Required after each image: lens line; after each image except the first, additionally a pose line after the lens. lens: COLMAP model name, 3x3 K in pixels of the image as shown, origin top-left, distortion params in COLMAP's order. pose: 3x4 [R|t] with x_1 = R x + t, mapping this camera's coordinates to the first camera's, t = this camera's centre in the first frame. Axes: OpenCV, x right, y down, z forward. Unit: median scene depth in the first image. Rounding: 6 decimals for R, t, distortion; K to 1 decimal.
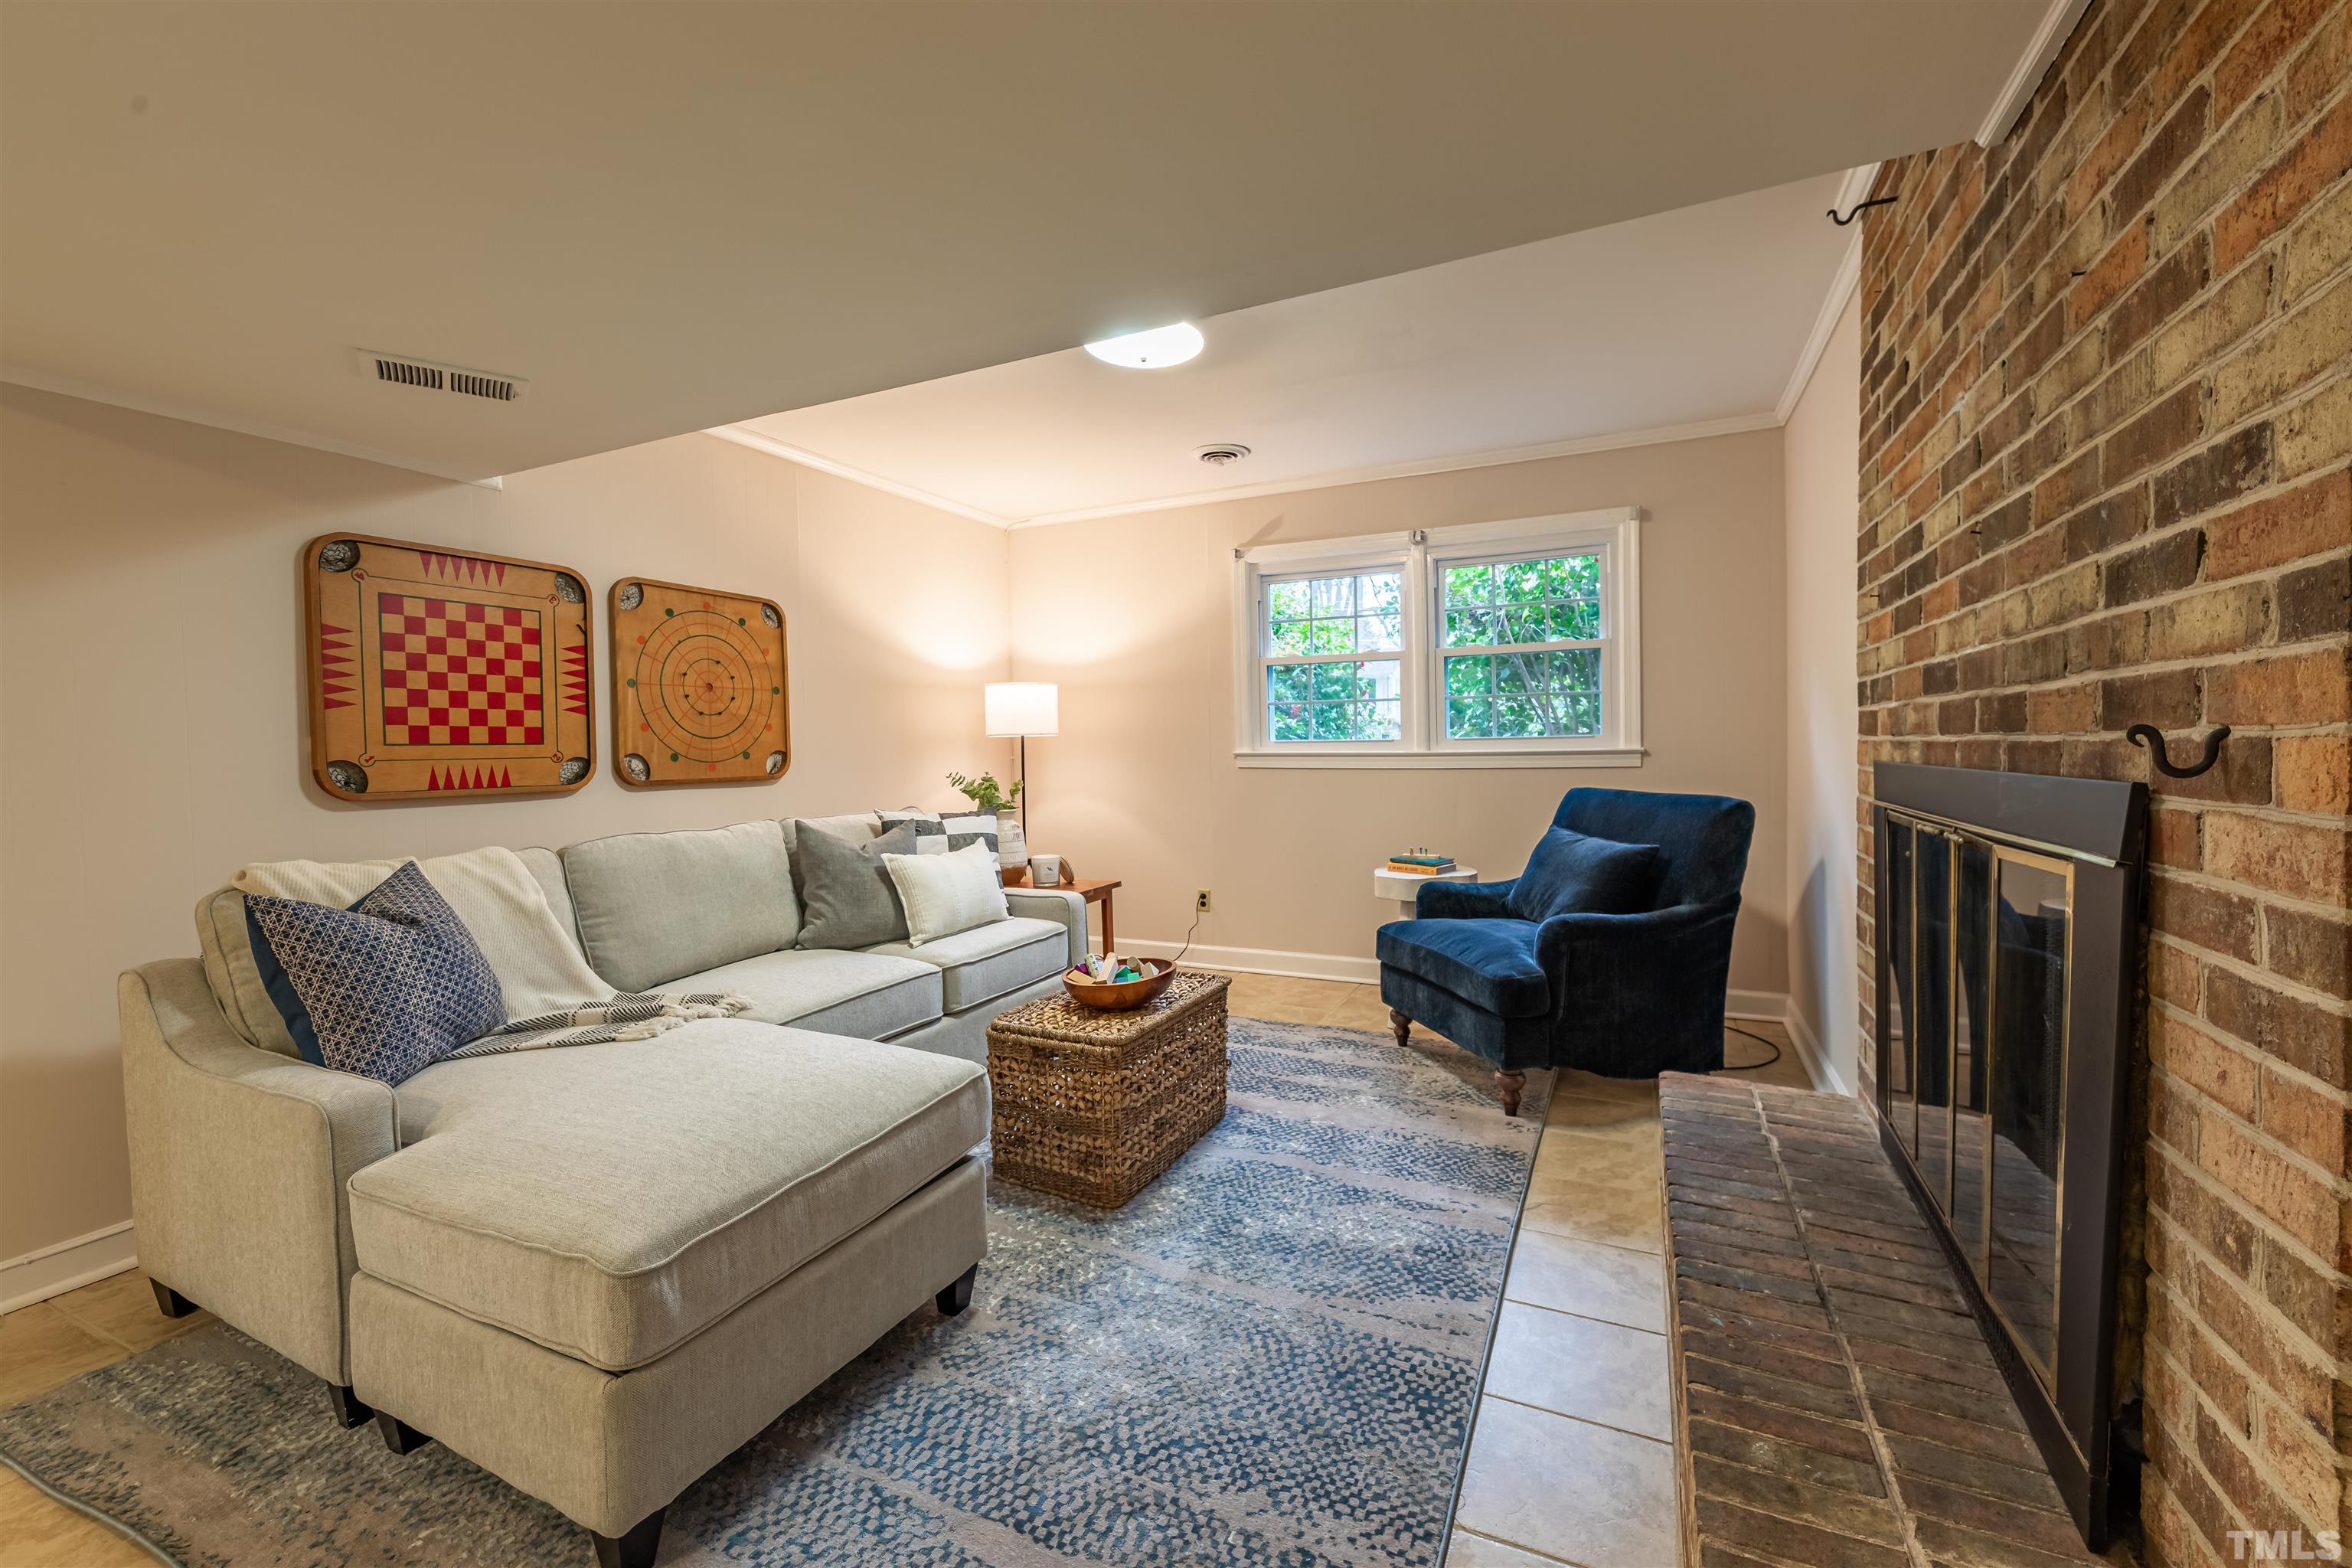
lens RADIAL K [[932.6, 0, 1172.9], [0, 932.6, 767.9], [0, 0, 1]] dist [0.002116, 0.000204]
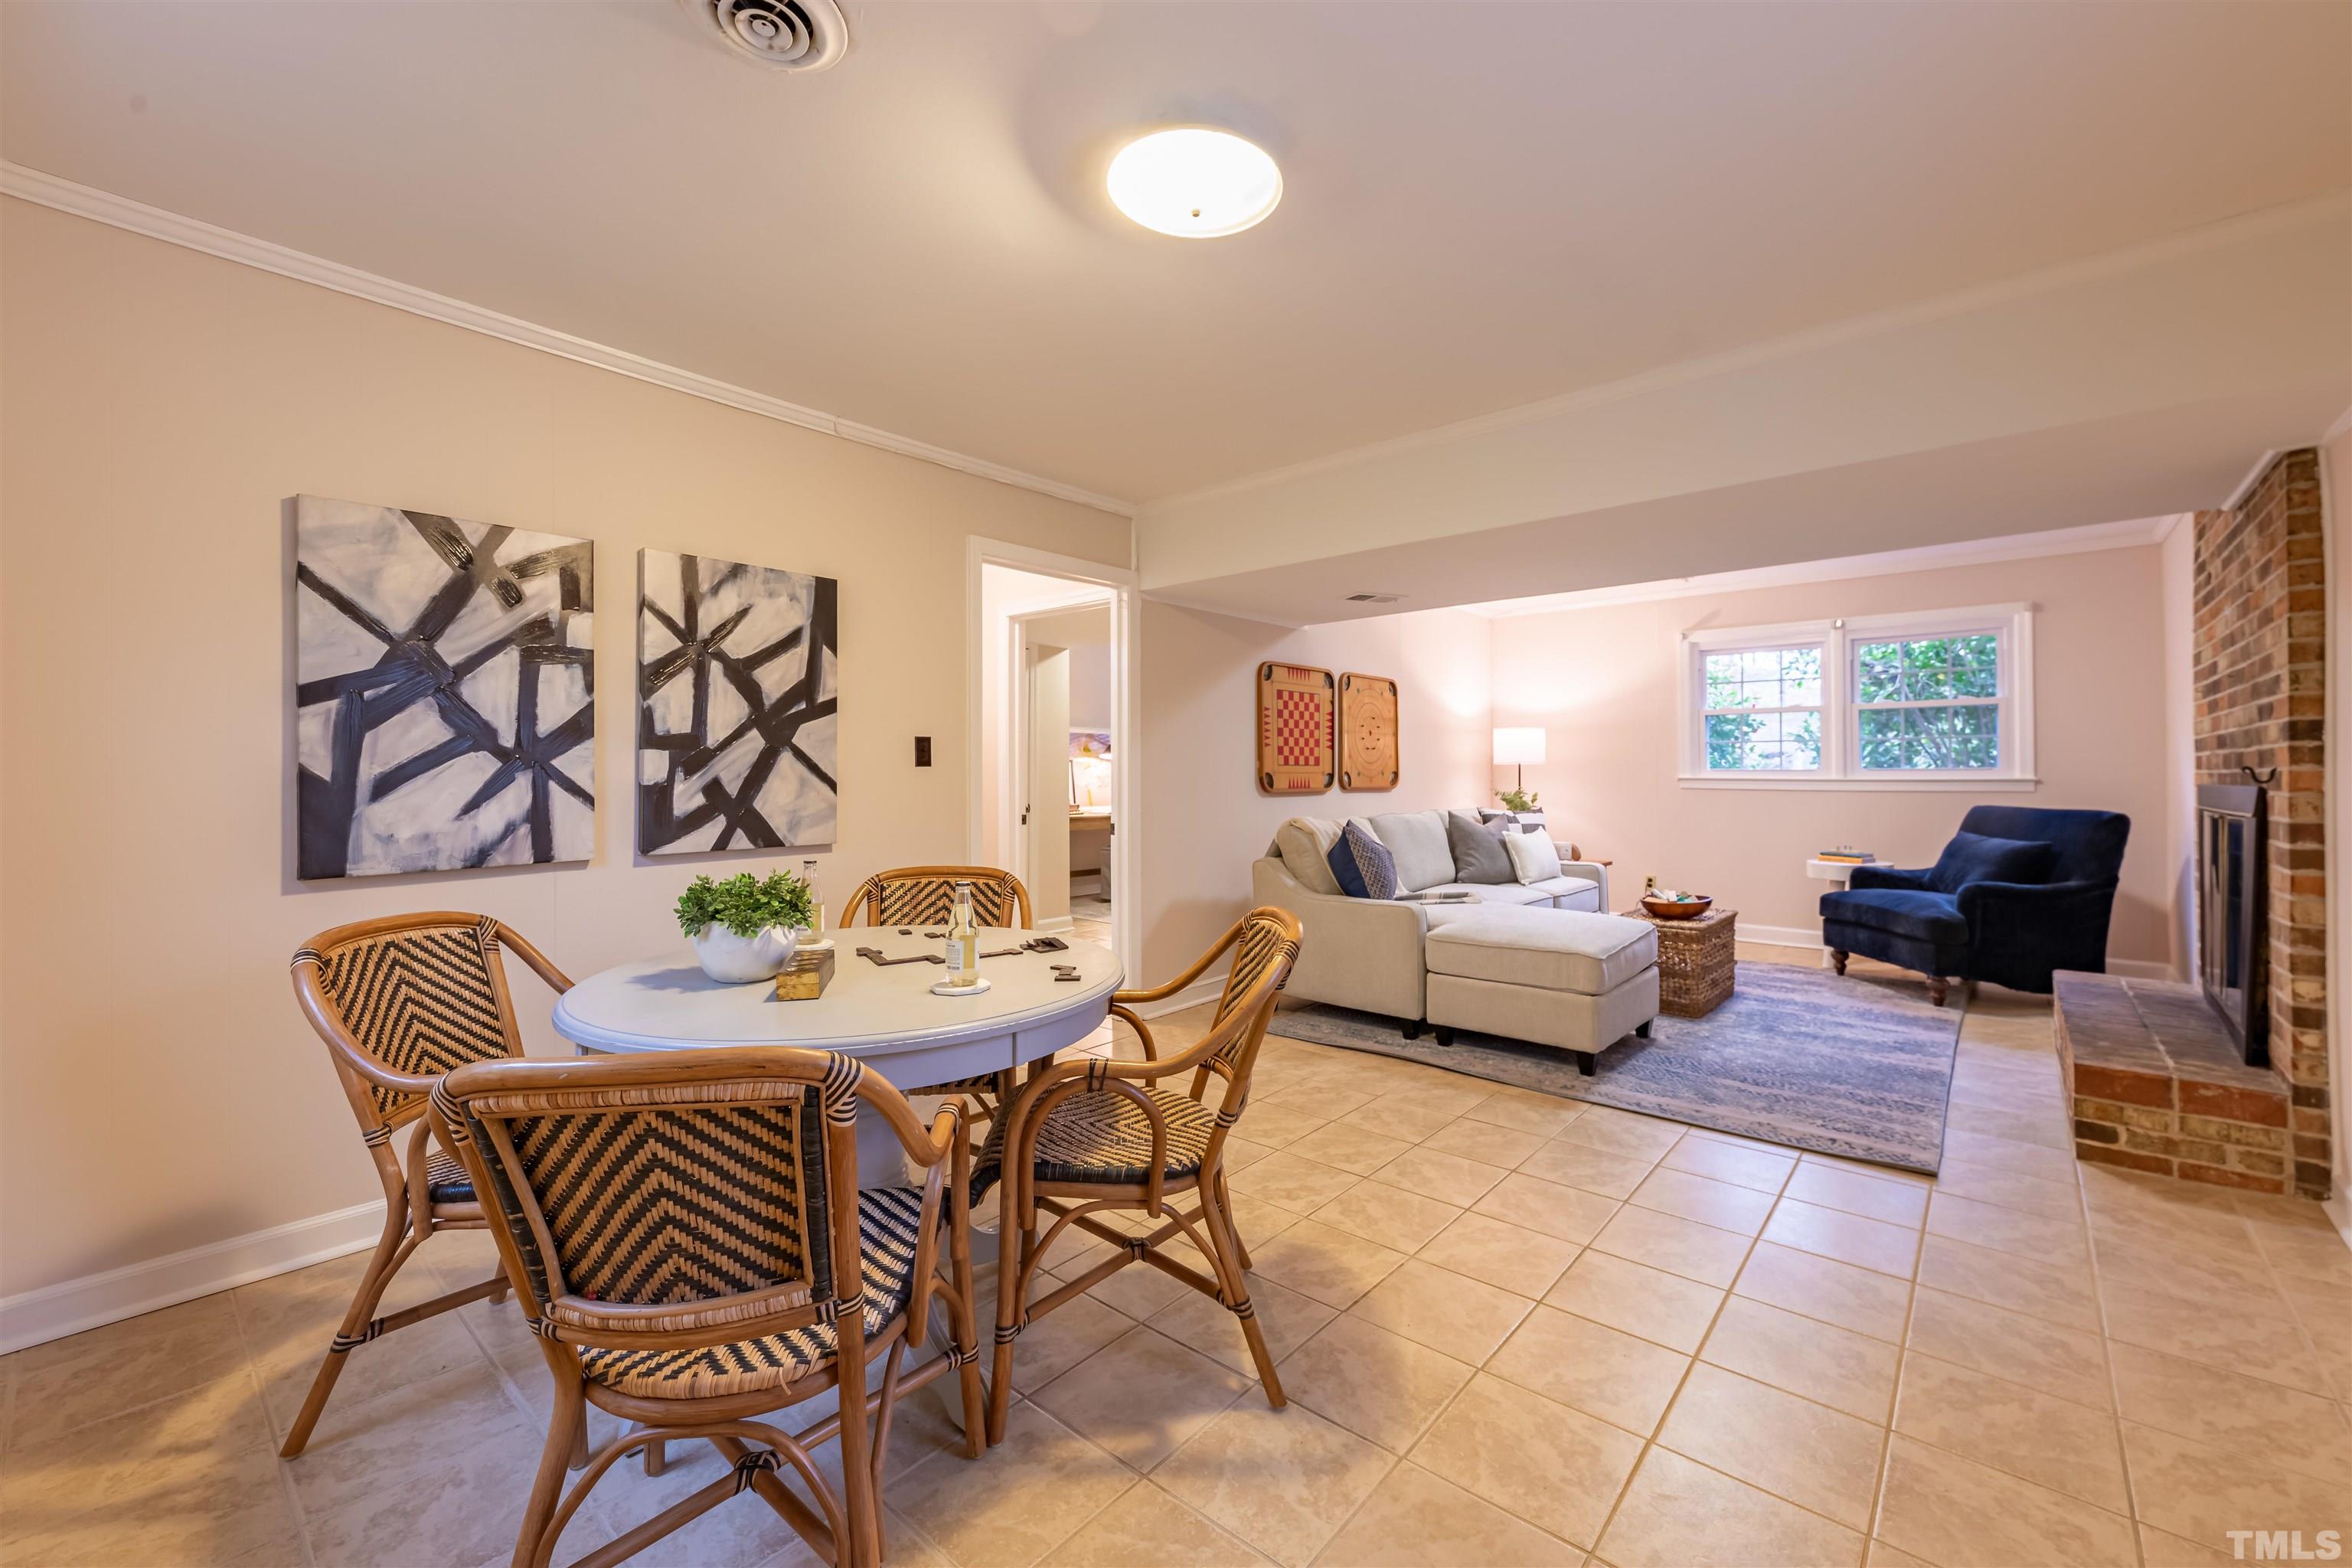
lens RADIAL K [[932.6, 0, 1172.9], [0, 932.6, 767.9], [0, 0, 1]] dist [0.002116, 0.000204]
pose [[0.963294, 0.012545, -0.268155, -0.638187], [-0.020181, 0.999465, -0.025736, 0.045753], [0.267689, 0.030203, 0.963032, -1.206502]]
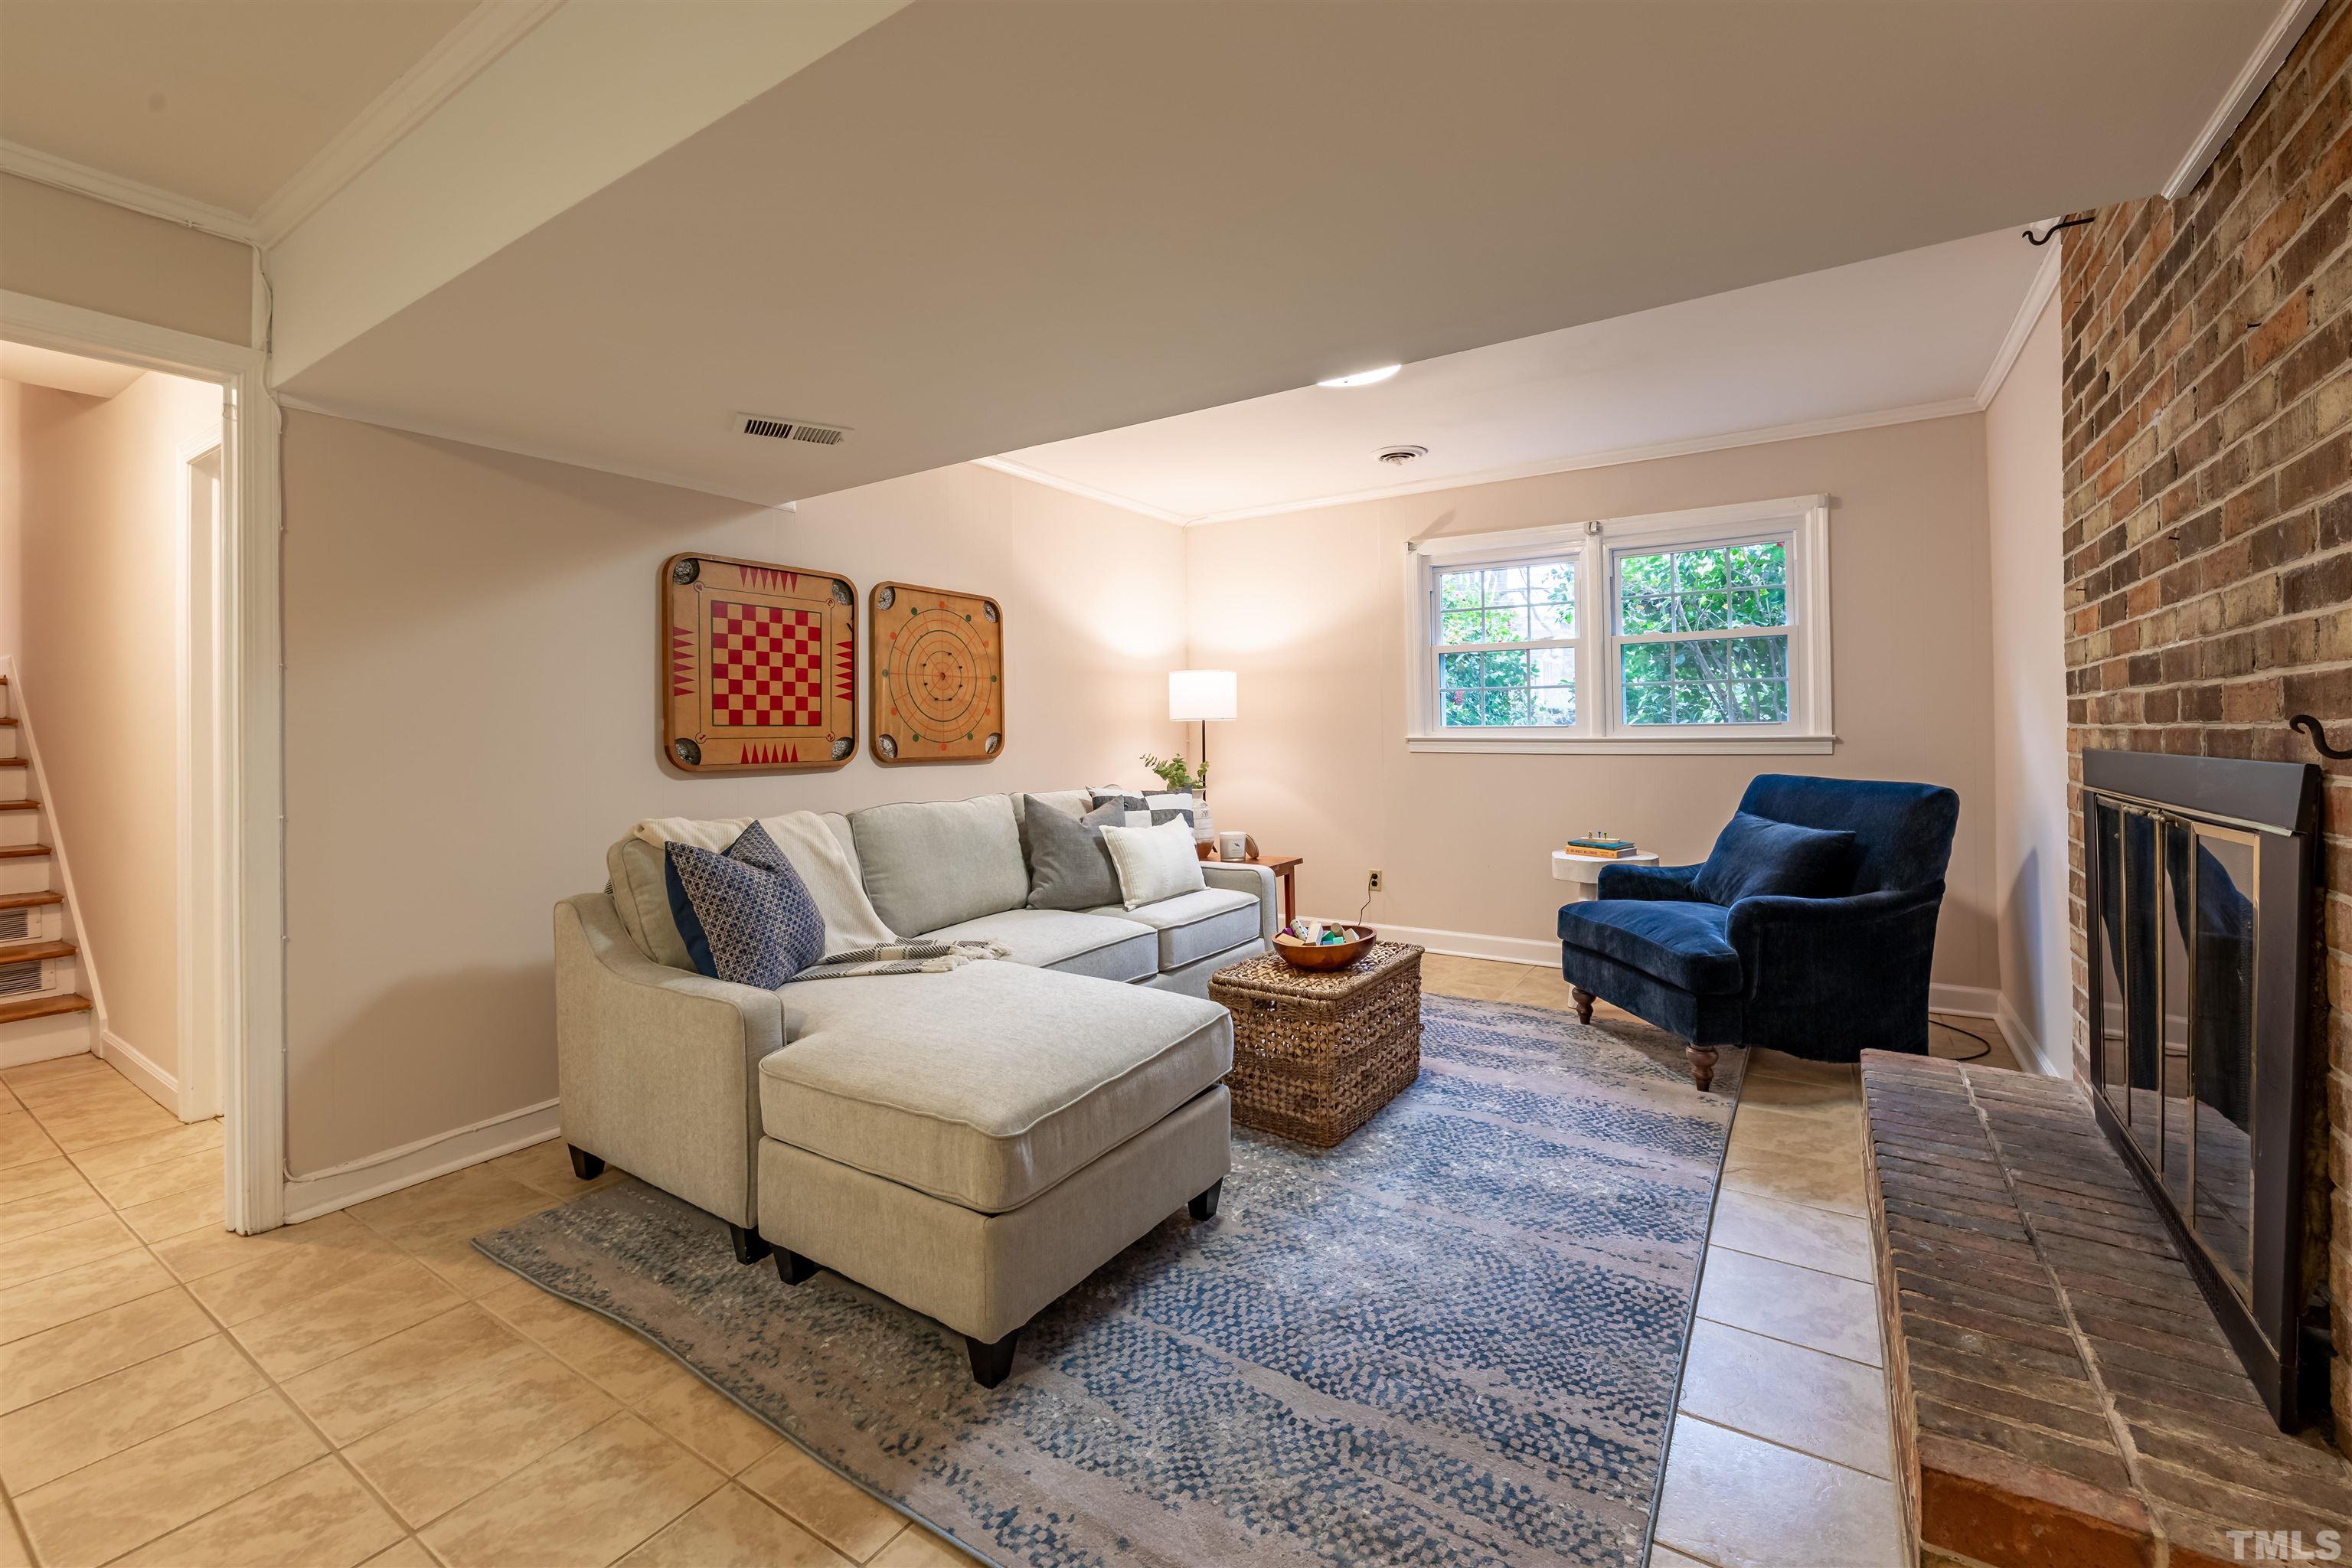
lens RADIAL K [[951.8, 0, 1176.3], [0, 951.8, 724.7], [0, 0, 1]] dist [0.000073, -0.000826]
pose [[0.991405, 0.004869, -0.130739, -0.106600], [-0.008815, 0.999522, -0.029623, 0.006556], [0.130532, 0.030521, 0.990974, -0.174536]]
